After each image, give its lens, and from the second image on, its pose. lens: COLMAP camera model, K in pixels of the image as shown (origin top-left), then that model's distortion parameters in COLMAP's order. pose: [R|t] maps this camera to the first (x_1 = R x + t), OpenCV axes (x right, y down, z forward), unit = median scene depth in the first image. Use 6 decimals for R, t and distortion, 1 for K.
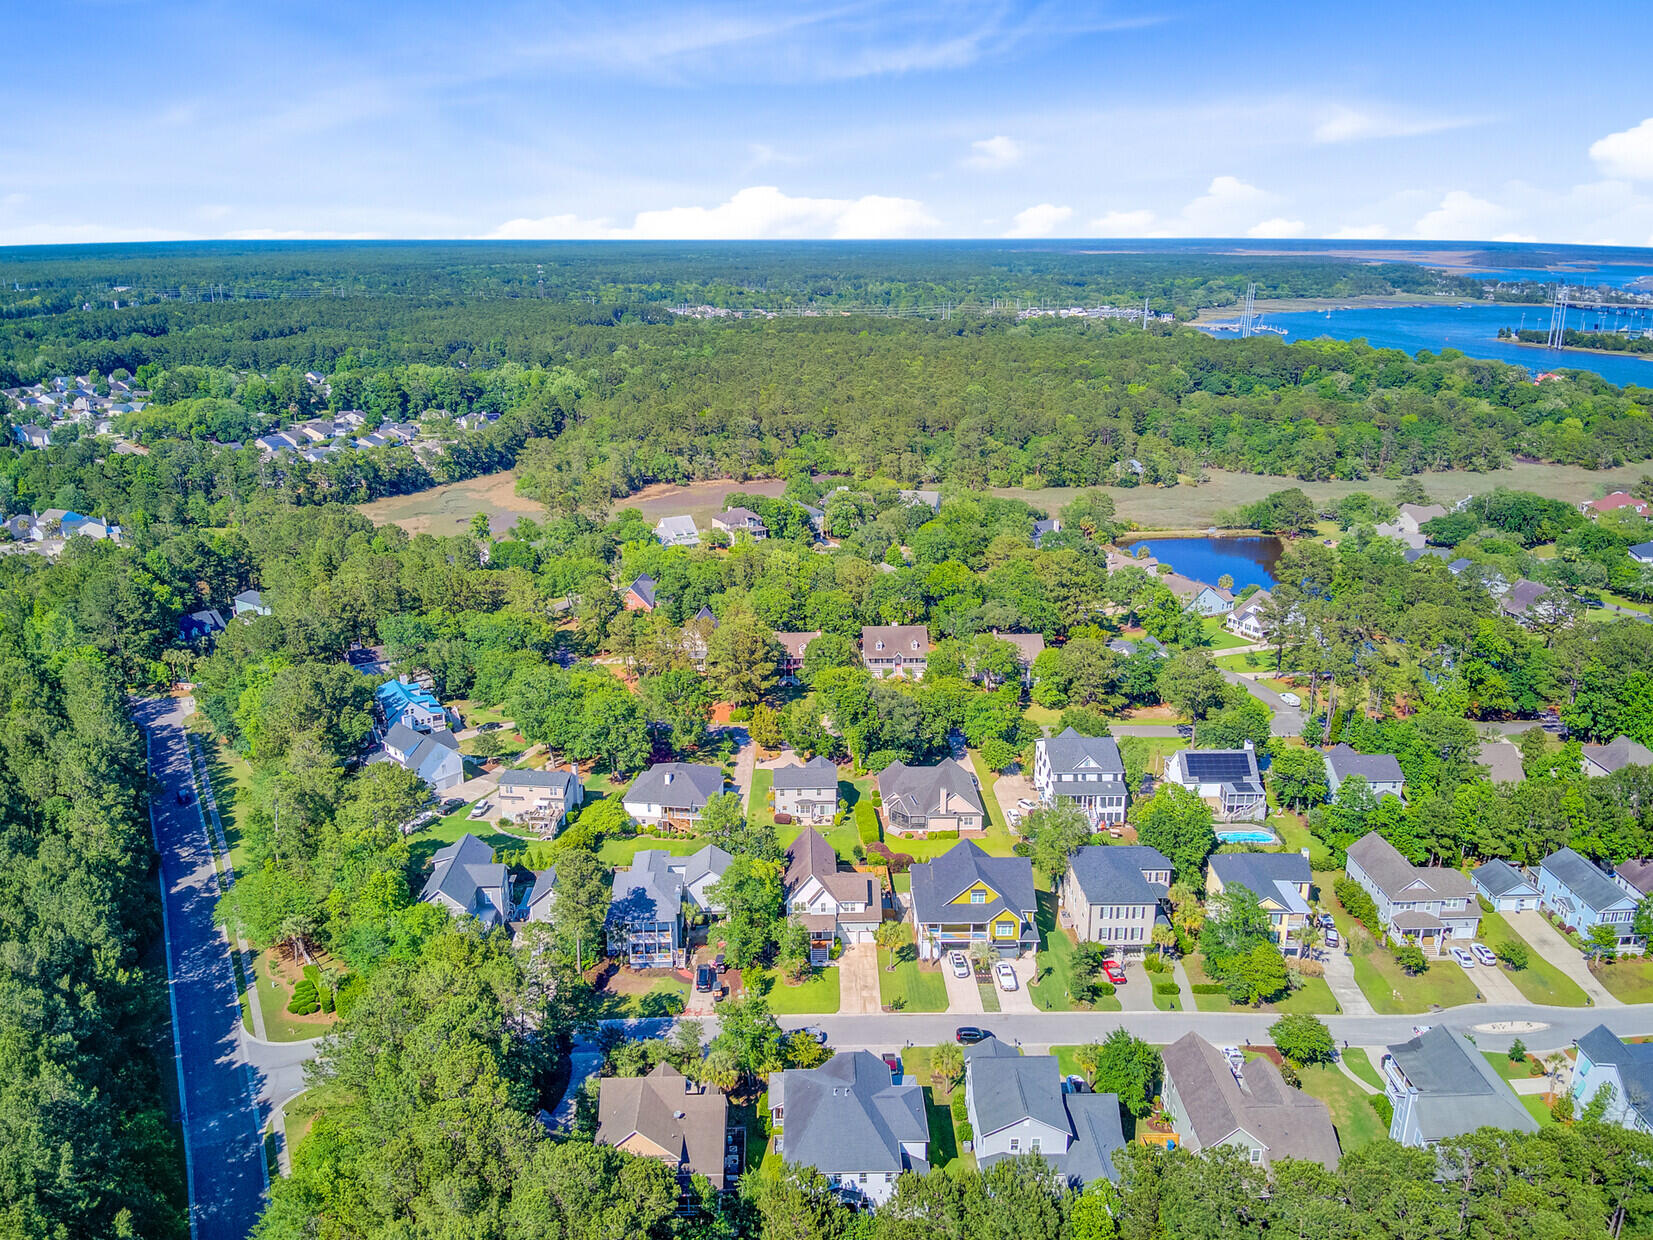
lens RADIAL K [[1190.1, 0, 832.6], [0, 1190.1, 602.9], [0, 0, 1]] dist [0.128047, -0.259136]
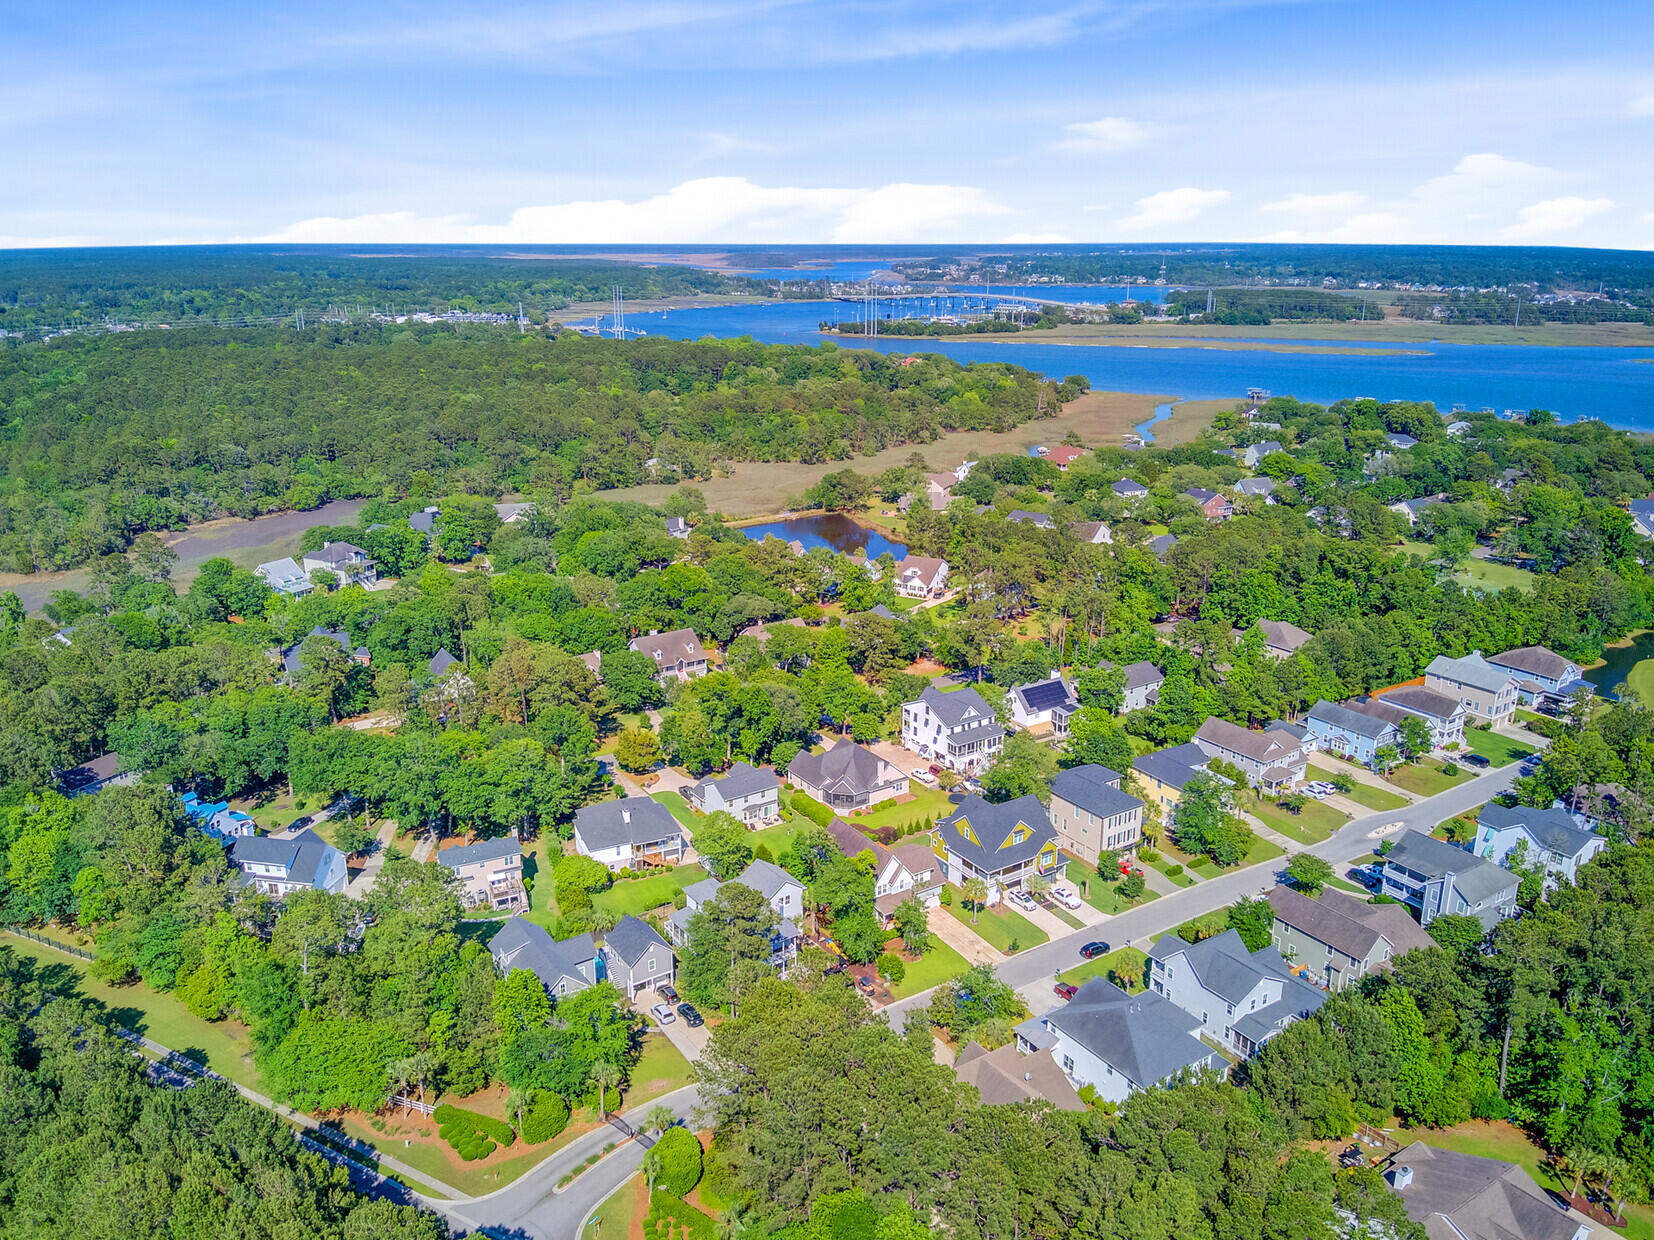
lens RADIAL K [[1199.1, 0, 822.5], [0, 1199.1, 619.4], [0, 0, 1]] dist [0.136378, -0.255593]
pose [[0.853403, -0.154939, 0.497692, -0.461386], [0.151383, 0.987319, 0.047788, -0.027167], [-0.498785, 0.034560, 0.866036, 0.102372]]
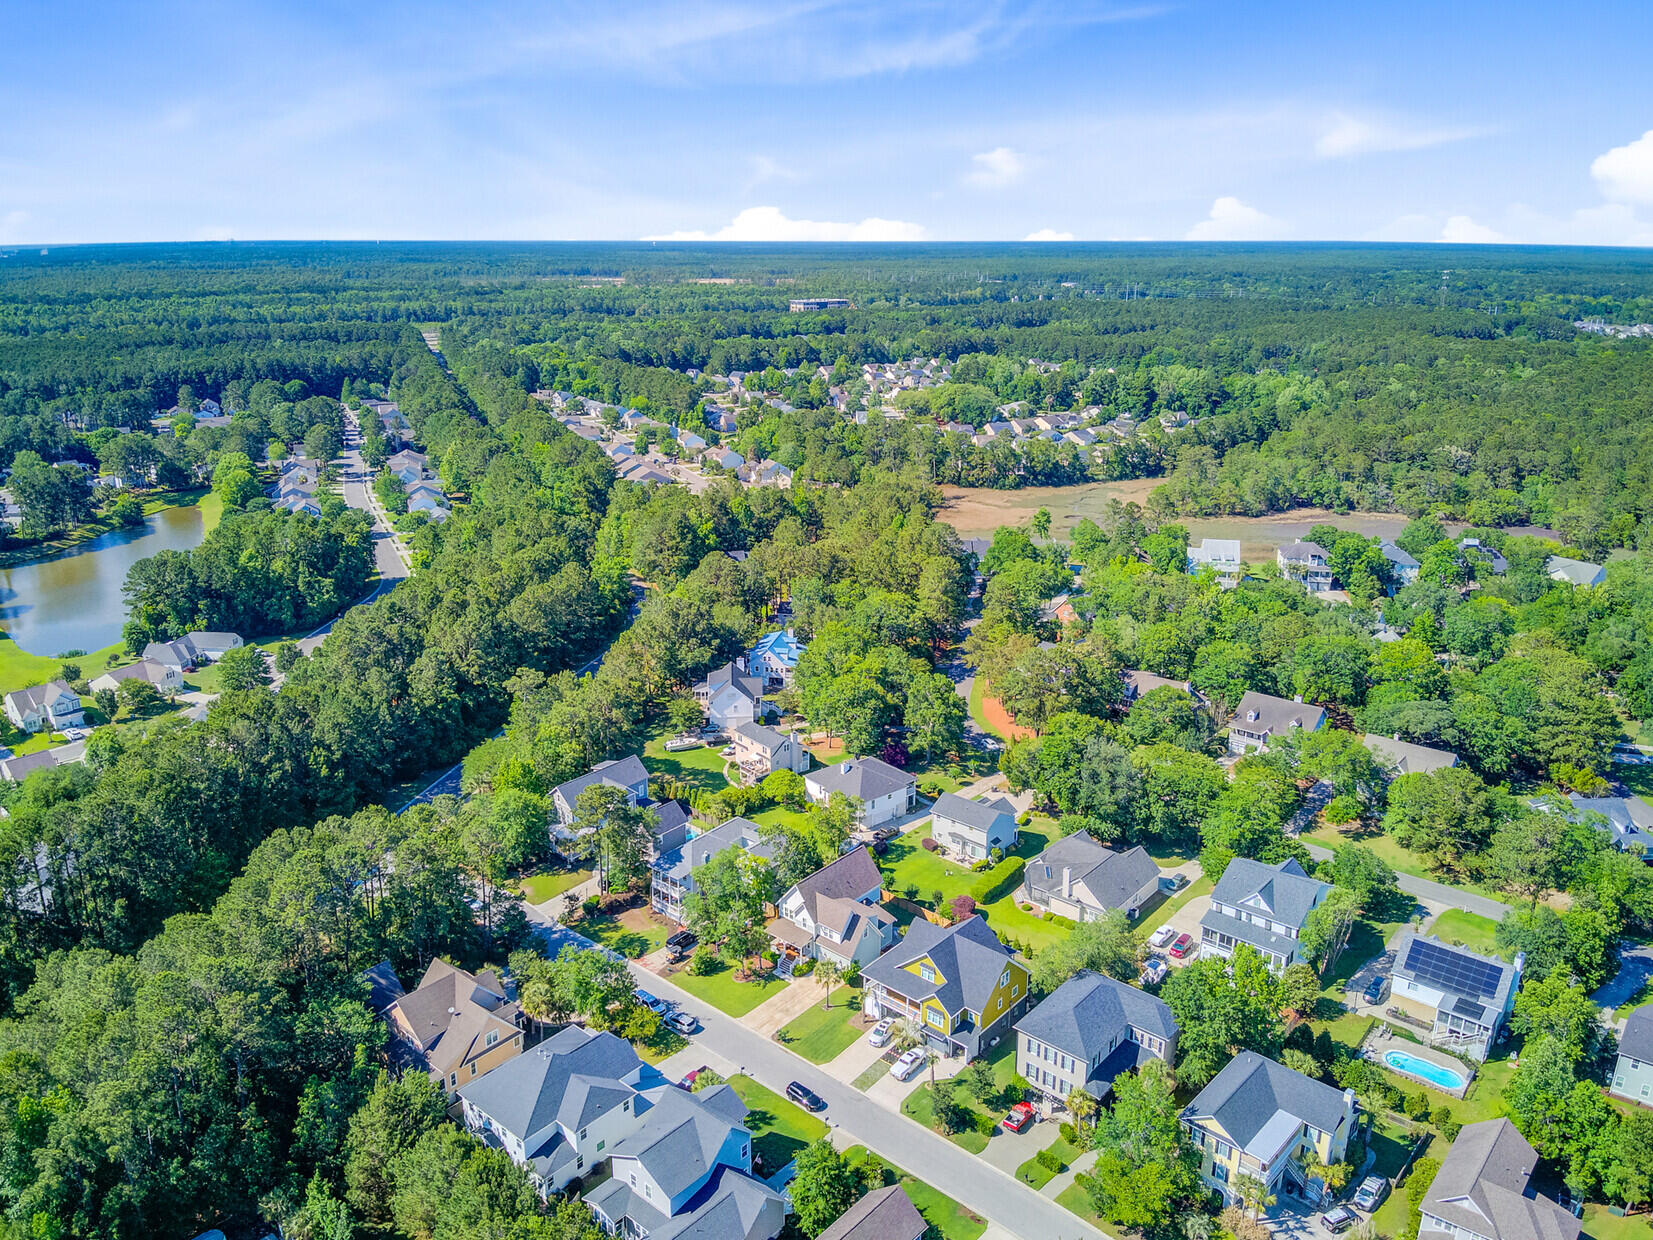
lens RADIAL K [[1198.4, 0, 822.0], [0, 1198.4, 619.4], [0, 0, 1]] dist [0.136378, -0.255593]
pose [[0.734809, 0.197444, -0.648900, 0.499208], [-0.190693, 0.978243, 0.081715, -0.060697], [0.650916, 0.063696, 0.756473, 0.205529]]
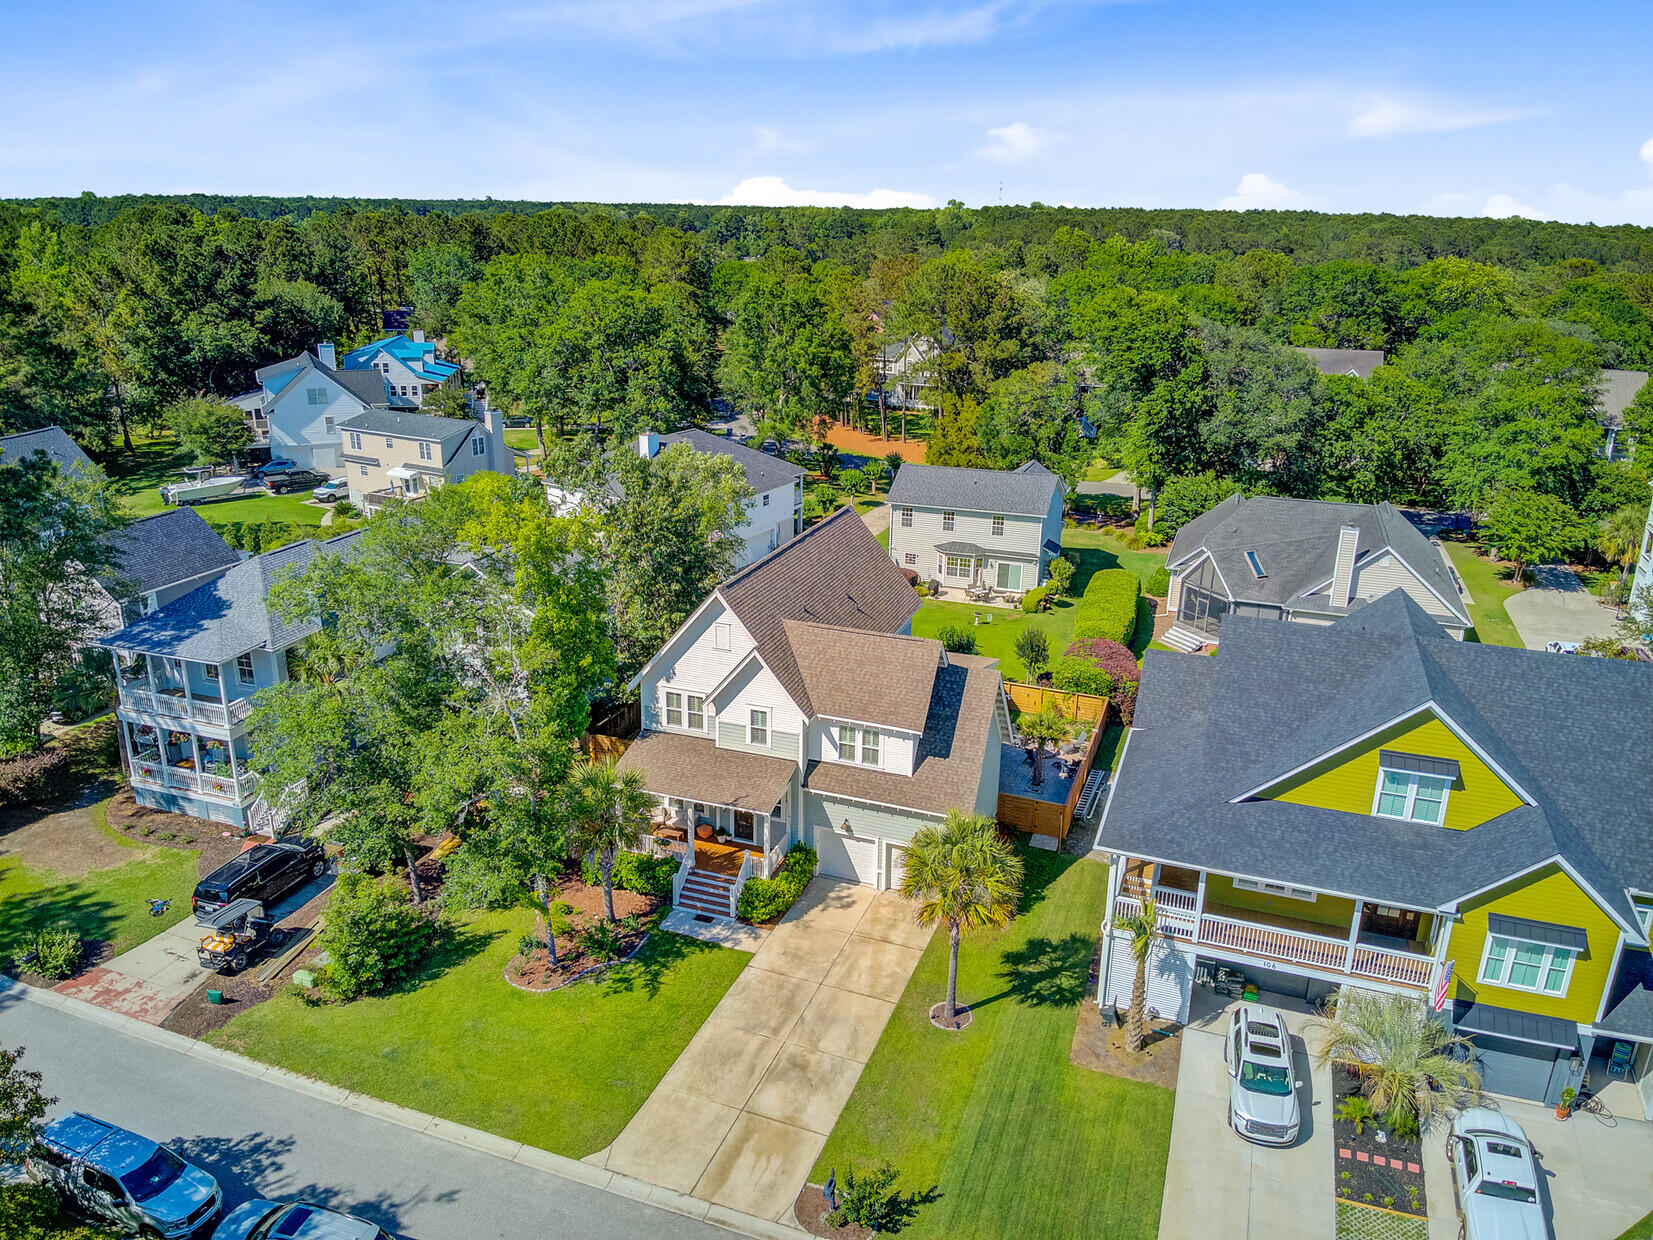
lens RADIAL K [[1198.4, 0, 822.0], [0, 1198.4, 619.4], [0, 0, 1]] dist [0.136378, -0.255593]
pose [[0.925375, 0.130871, -0.355744, 0.081169], [-0.119130, 0.991364, 0.054816, 0.179823], [0.359846, -0.008346, 0.932975, 0.634956]]
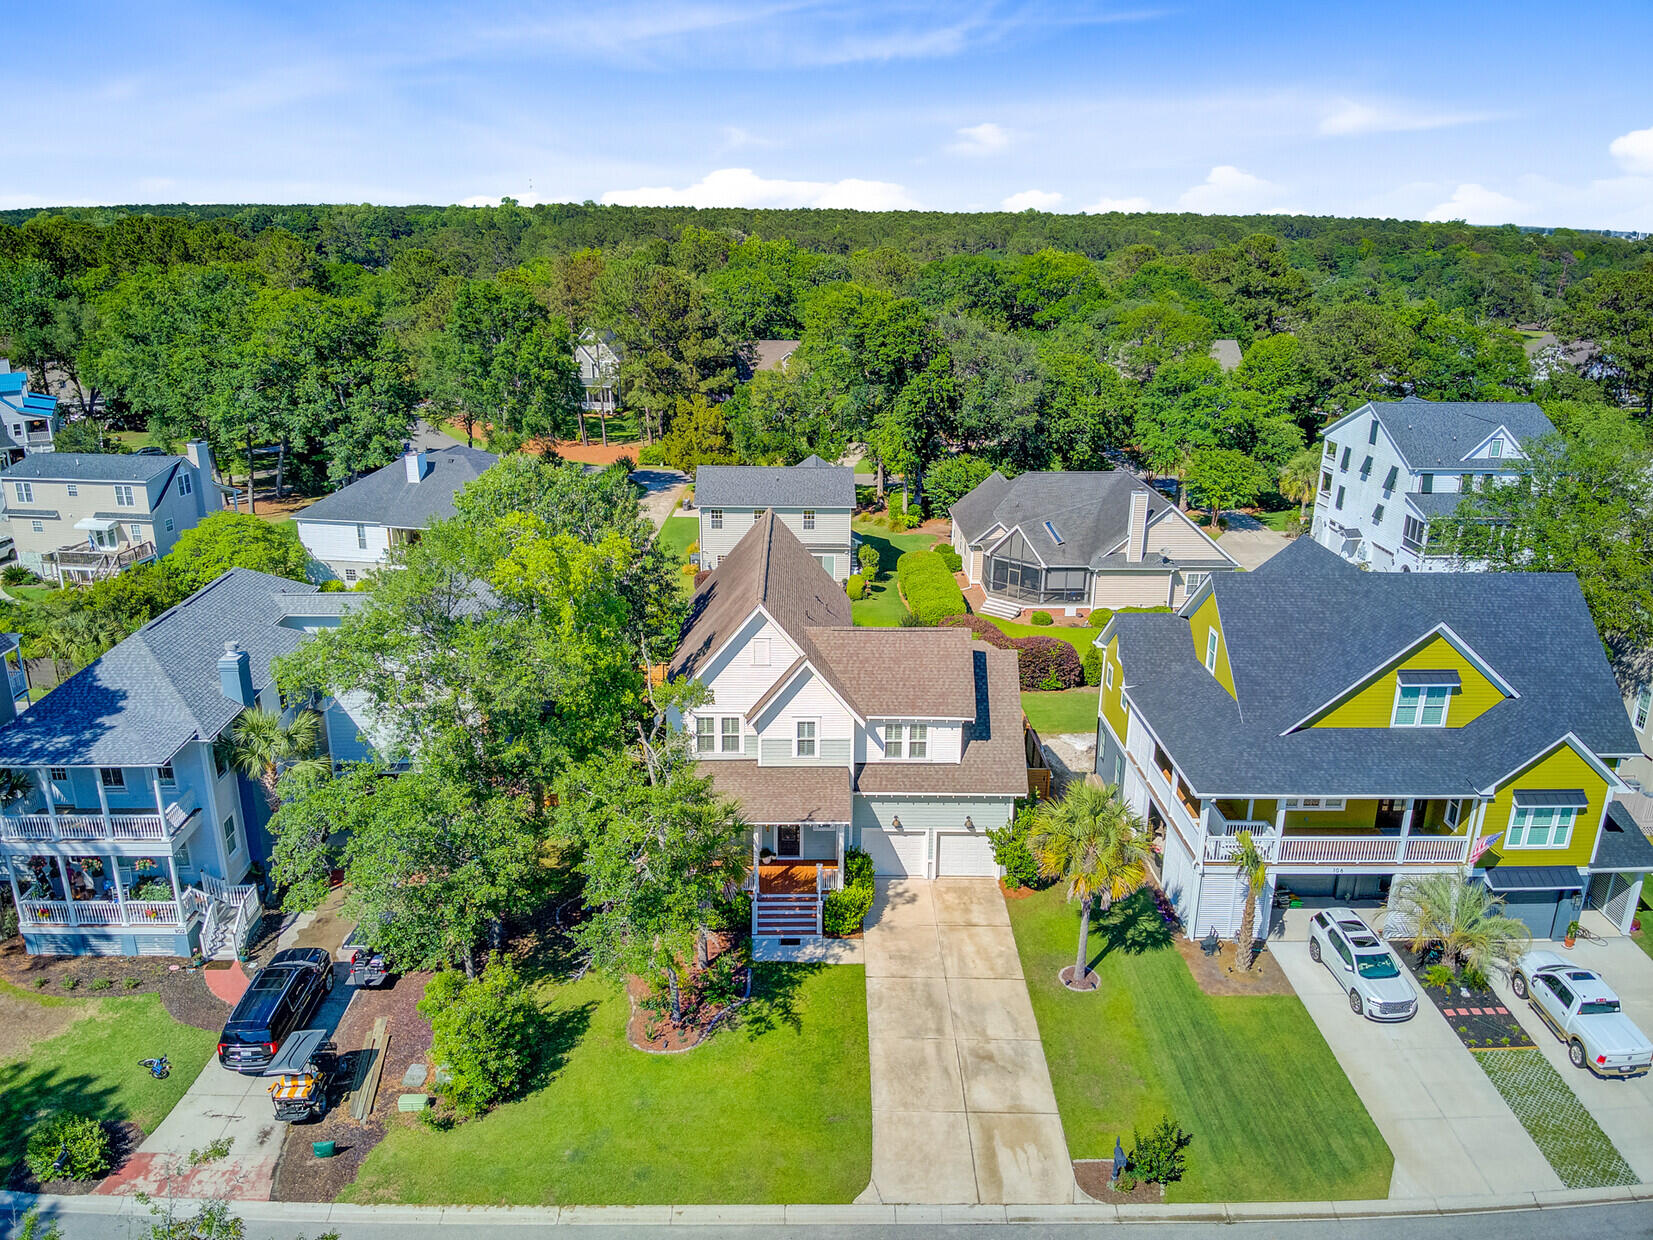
lens RADIAL K [[1198.4, 0, 822.0], [0, 1198.4, 619.4], [0, 0, 1]] dist [0.136378, -0.255593]
pose [[0.999829, 0.010768, -0.015011, -0.000373], [-0.010265, 0.999398, 0.033145, 0.184254], [0.015359, -0.032985, 0.999338, 0.620625]]
